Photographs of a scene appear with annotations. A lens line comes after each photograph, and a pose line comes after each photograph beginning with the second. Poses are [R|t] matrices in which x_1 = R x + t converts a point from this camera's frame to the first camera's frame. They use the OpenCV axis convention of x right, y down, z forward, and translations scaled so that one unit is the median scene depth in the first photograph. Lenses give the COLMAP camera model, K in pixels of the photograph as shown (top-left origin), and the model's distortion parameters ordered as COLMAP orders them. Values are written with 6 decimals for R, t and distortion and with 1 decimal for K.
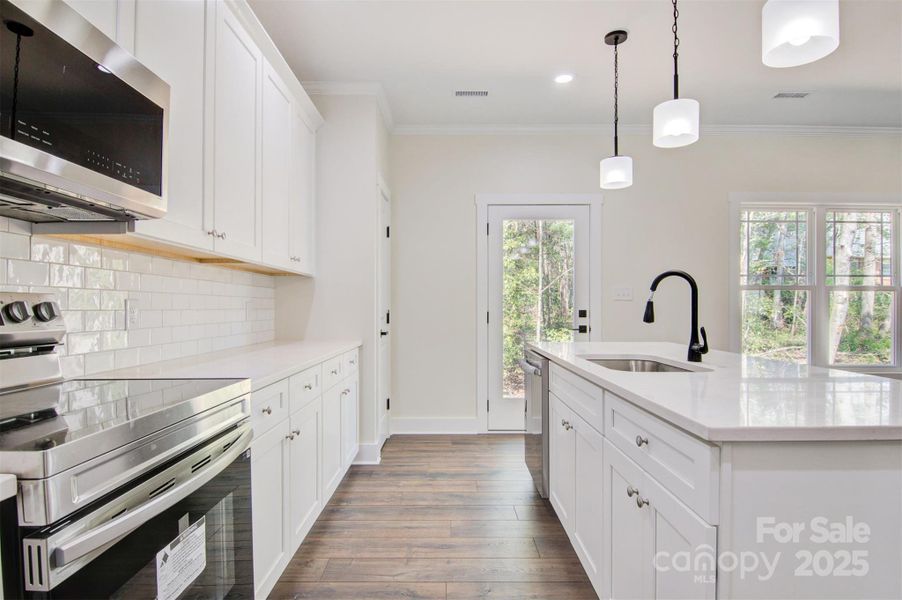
lens RADIAL K [[481.0, 0, 447.0], [0, 481.0, 306.7], [0, 0, 1]] dist [0.004322, -0.017473]
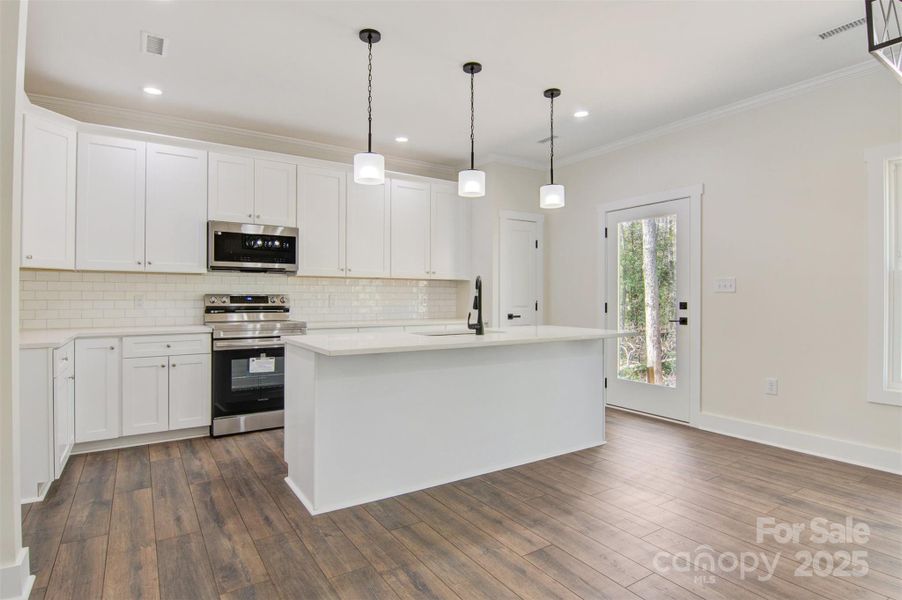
lens RADIAL K [[476.8, 0, 449.4], [0, 476.8, 296.0], [0, 0, 1]] dist [0.003235, -0.015361]
pose [[0.544657, -0.002426, -0.838655, 1.564902], [0.000736, 0.999997, -0.002415, -0.006876], [0.838659, 0.000699, 0.544657, 0.077765]]
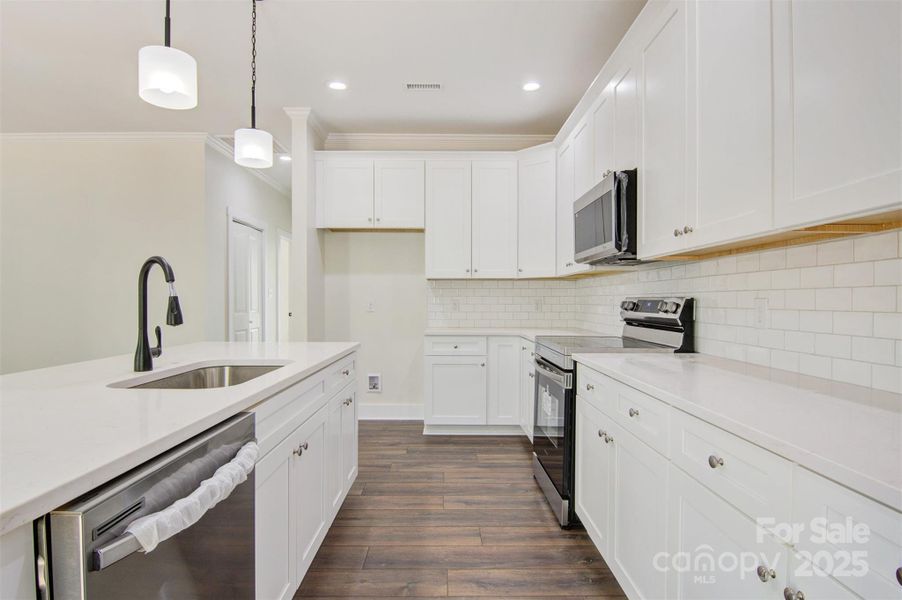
lens RADIAL K [[481.0, 0, 447.0], [0, 481.0, 306.7], [0, 0, 1]] dist [0.004322, -0.017473]
pose [[-0.999975, -0.003027, -0.006453, 0.006756], [-0.003085, 0.999954, 0.009077, -0.002940], [0.006425, 0.009097, -0.999938, 1.630135]]
